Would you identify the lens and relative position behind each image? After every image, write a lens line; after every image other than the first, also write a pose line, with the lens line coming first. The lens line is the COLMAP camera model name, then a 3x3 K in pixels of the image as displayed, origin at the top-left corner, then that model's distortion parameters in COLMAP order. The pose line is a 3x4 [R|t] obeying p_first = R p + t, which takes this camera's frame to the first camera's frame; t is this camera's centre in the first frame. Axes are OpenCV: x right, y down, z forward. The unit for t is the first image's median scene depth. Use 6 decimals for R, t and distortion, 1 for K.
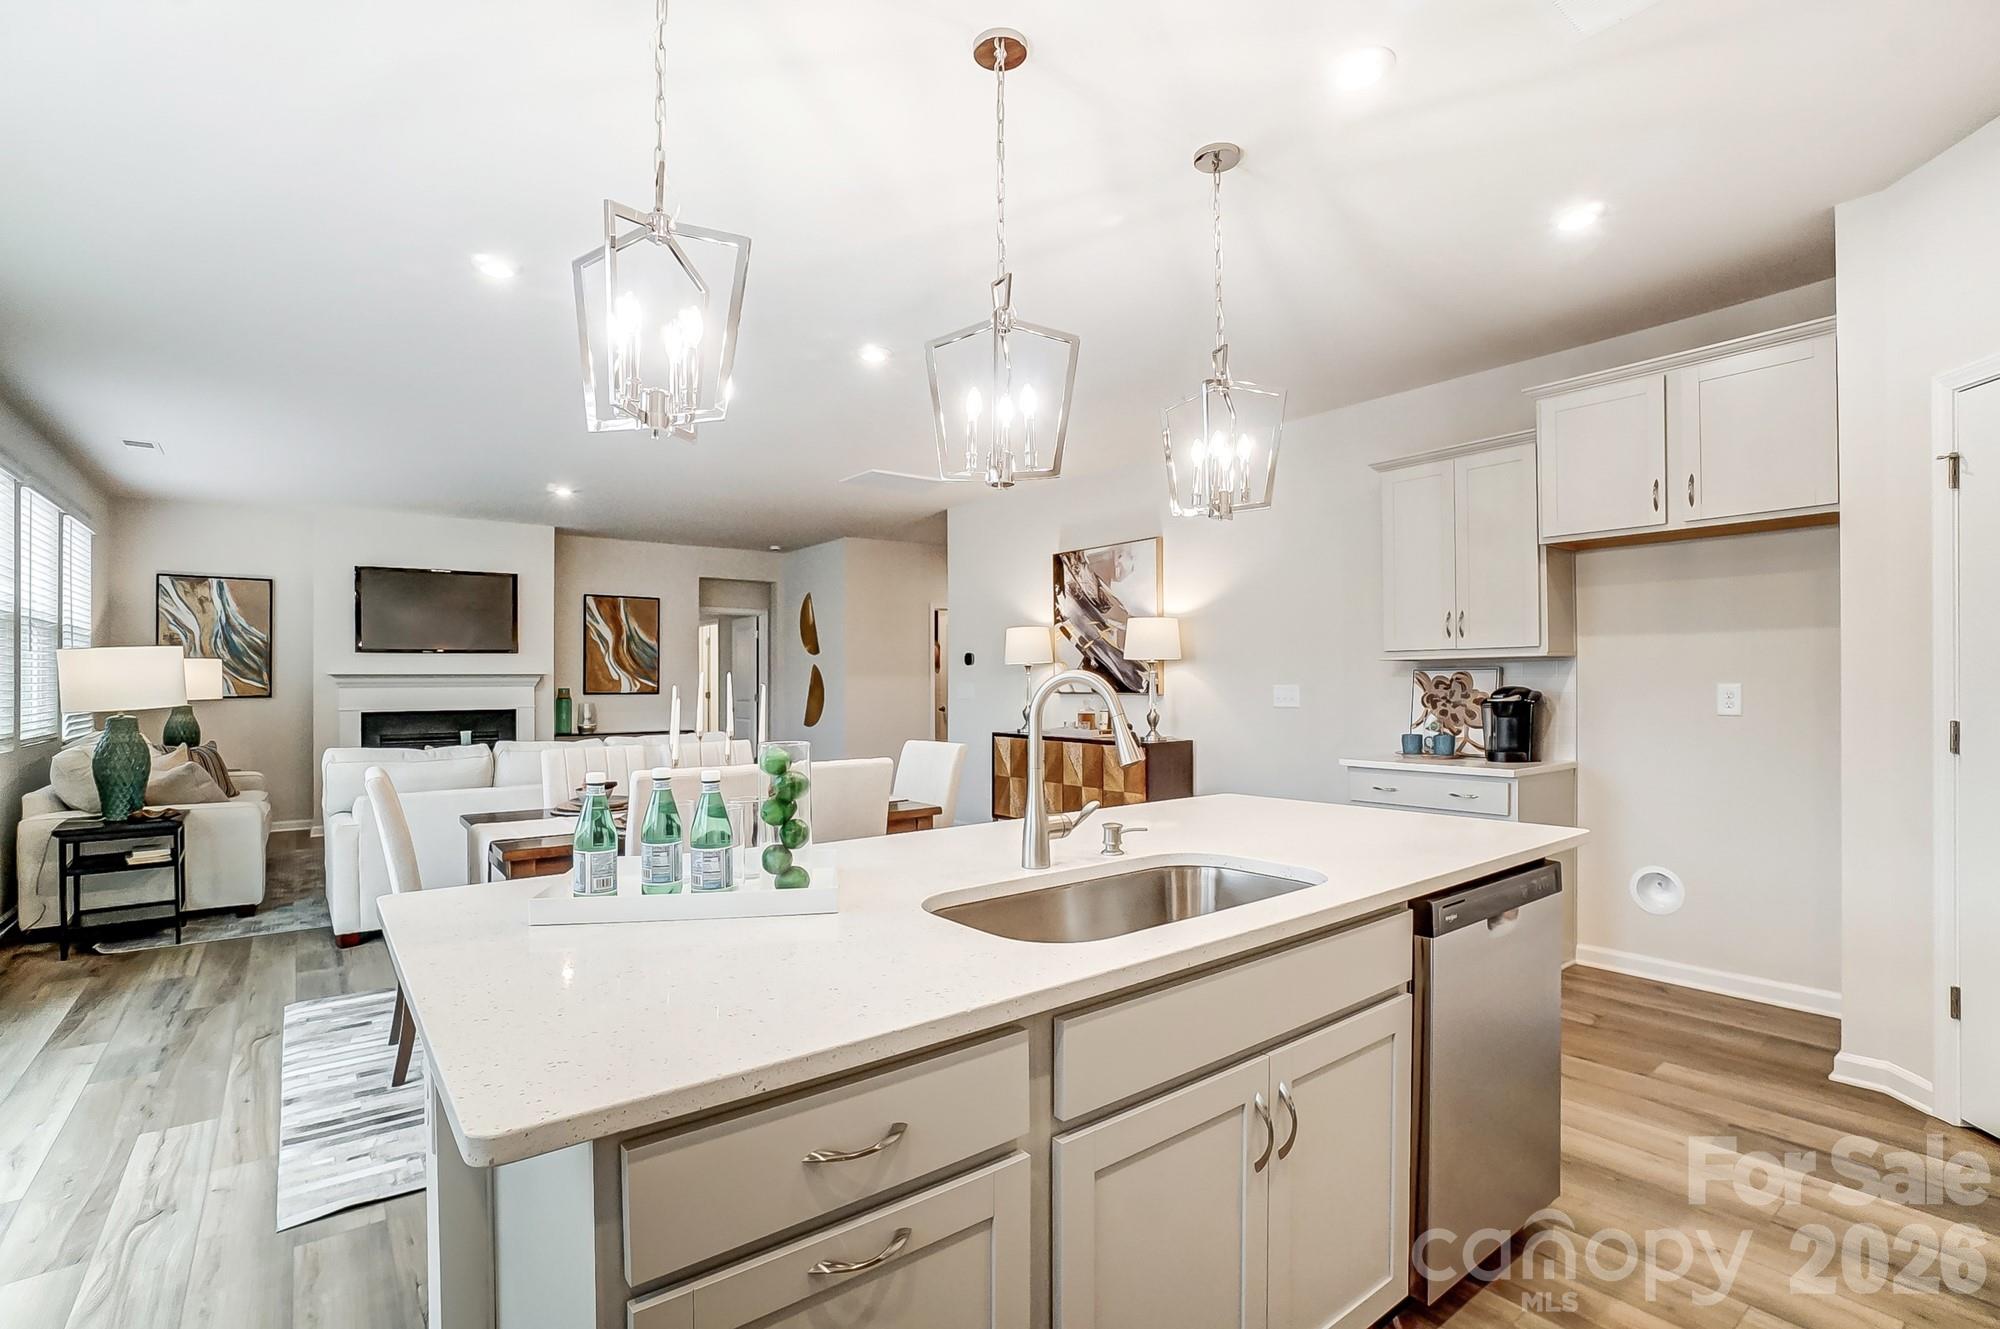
lens RADIAL K [[912.9, 0, 1000.8], [0, 912.9, 672.4], [0, 0, 1]] dist [-0.000141, -0.000008]
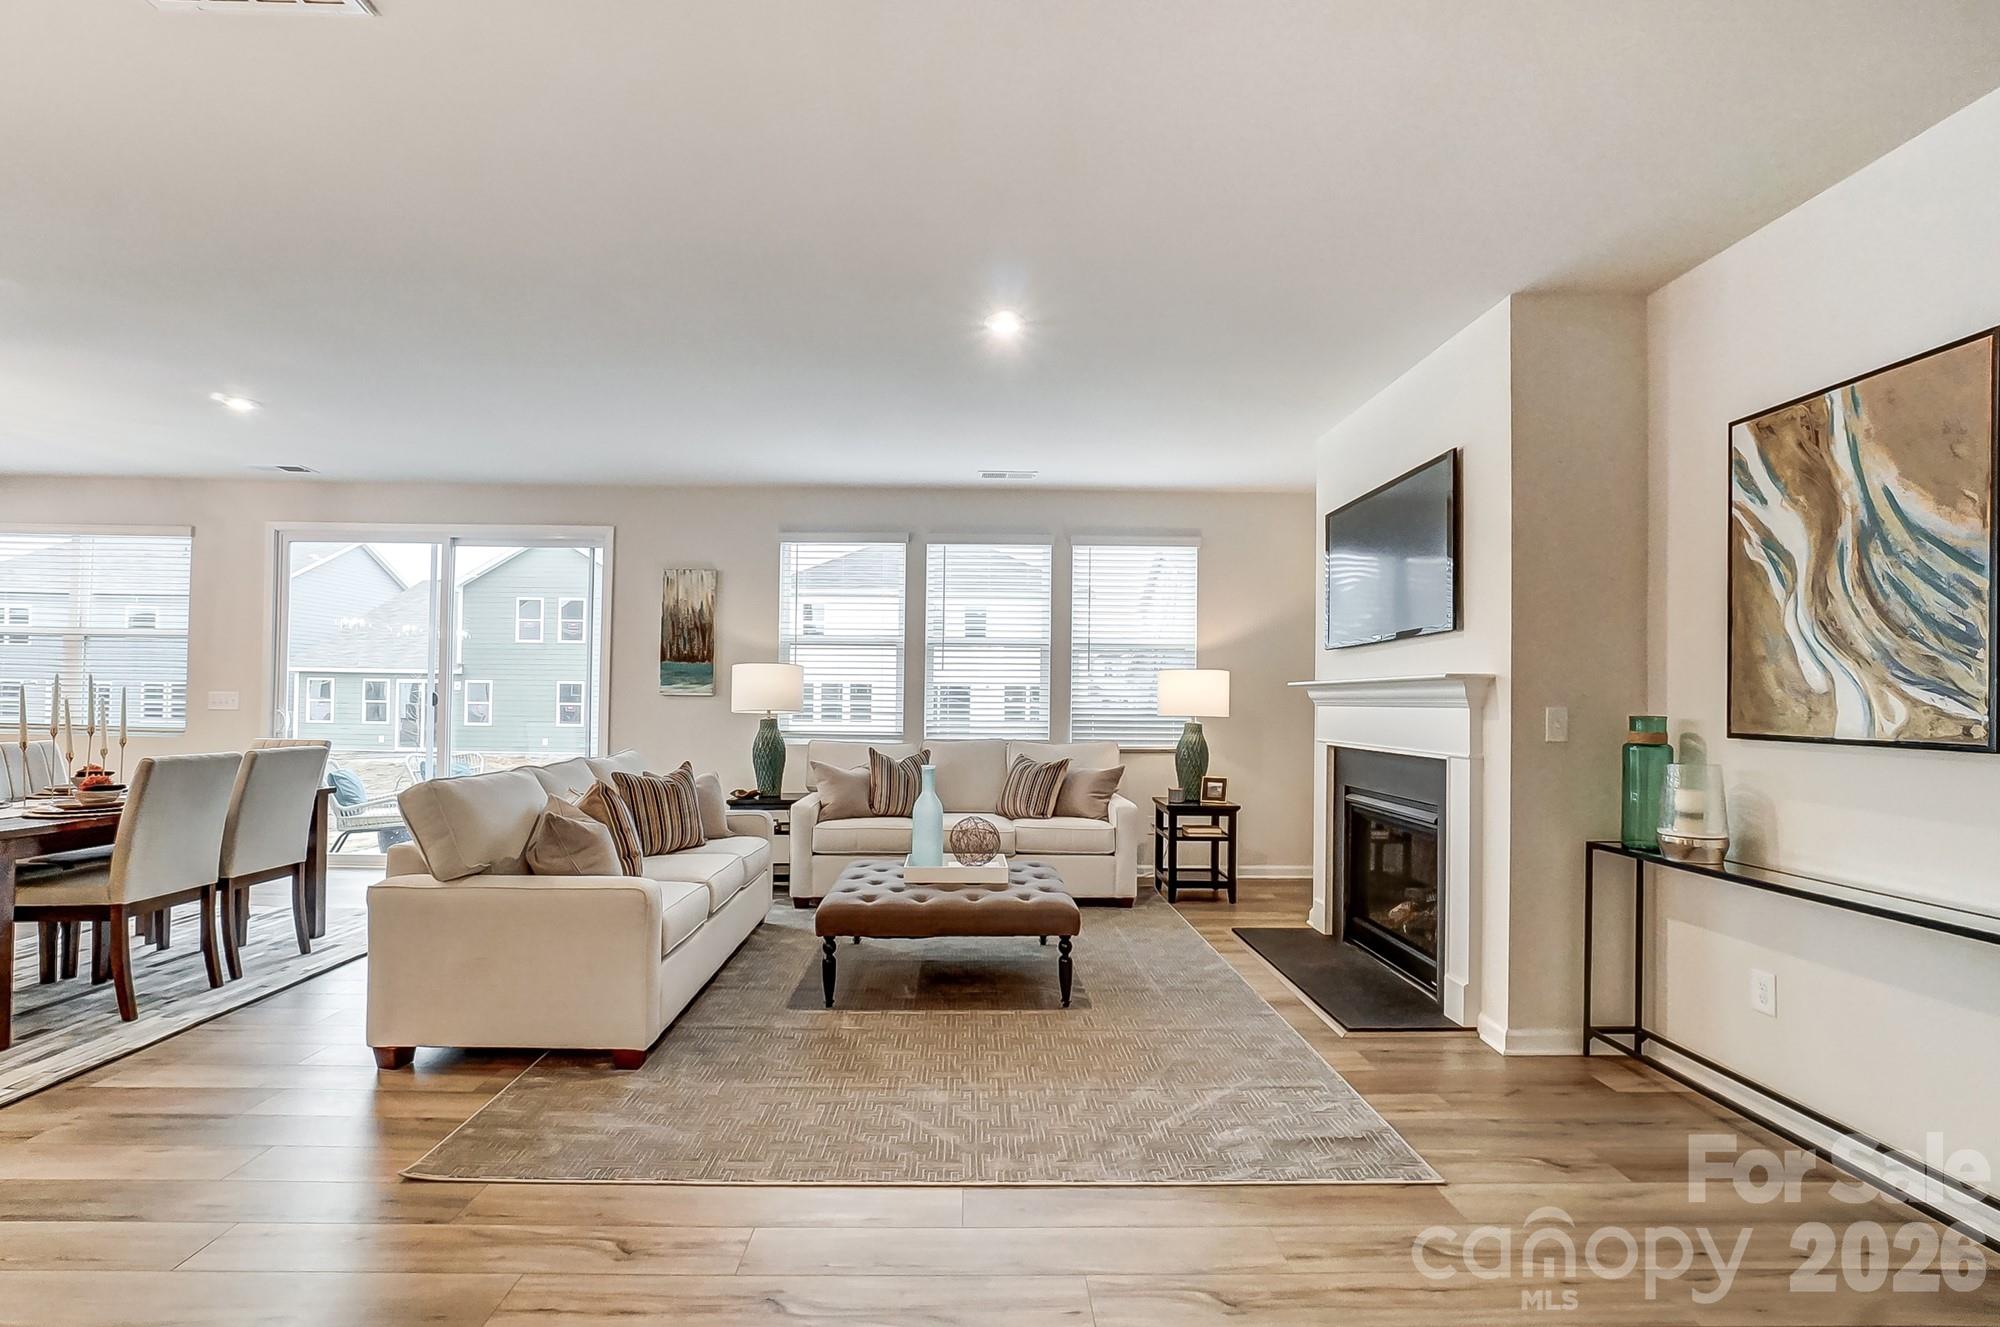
lens RADIAL K [[892.9, 0, 997.0], [0, 892.9, 685.2], [0, 0, 1]] dist [0.000503, 0.000097]
pose [[-0.584864, -0.023569, -0.810789, -0.055794], [-0.009742, 0.999710, -0.022034, 0.014608], [0.811073, -0.004988, -0.584924, 0.955766]]
